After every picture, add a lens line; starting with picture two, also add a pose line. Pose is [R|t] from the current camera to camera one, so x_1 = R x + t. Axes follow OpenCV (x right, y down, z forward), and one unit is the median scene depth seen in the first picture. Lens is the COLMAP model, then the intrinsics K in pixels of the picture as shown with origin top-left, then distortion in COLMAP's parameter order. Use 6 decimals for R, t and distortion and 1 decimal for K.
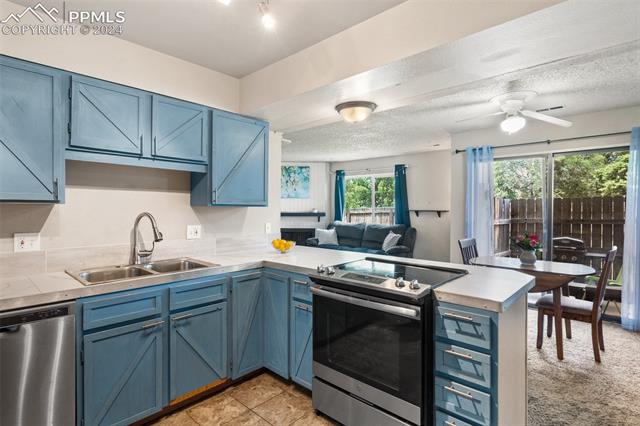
lens RADIAL K [[326.3, 0, 320.0], [0, 326.3, 213.0], [0, 0, 1]] dist [0.000177, -0.000005]
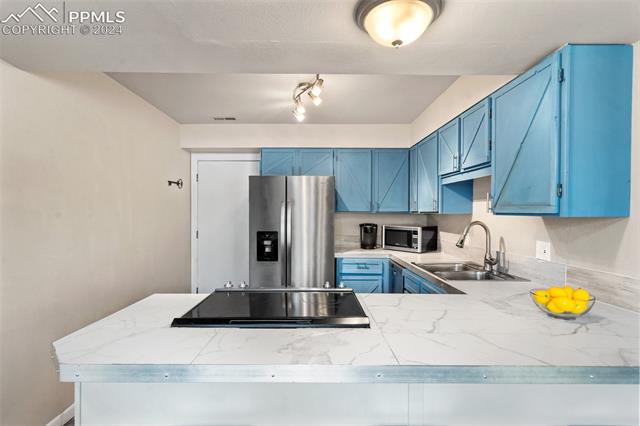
lens RADIAL K [[326.3, 0, 320.0], [0, 326.3, 213.0], [0, 0, 1]] dist [0.000177, -0.000005]
pose [[-0.732852, -0.008454, -0.680335, 0.471520], [-0.016794, 0.999843, 0.005666, -0.021480], [0.680180, 0.015578, -0.732879, 1.179325]]
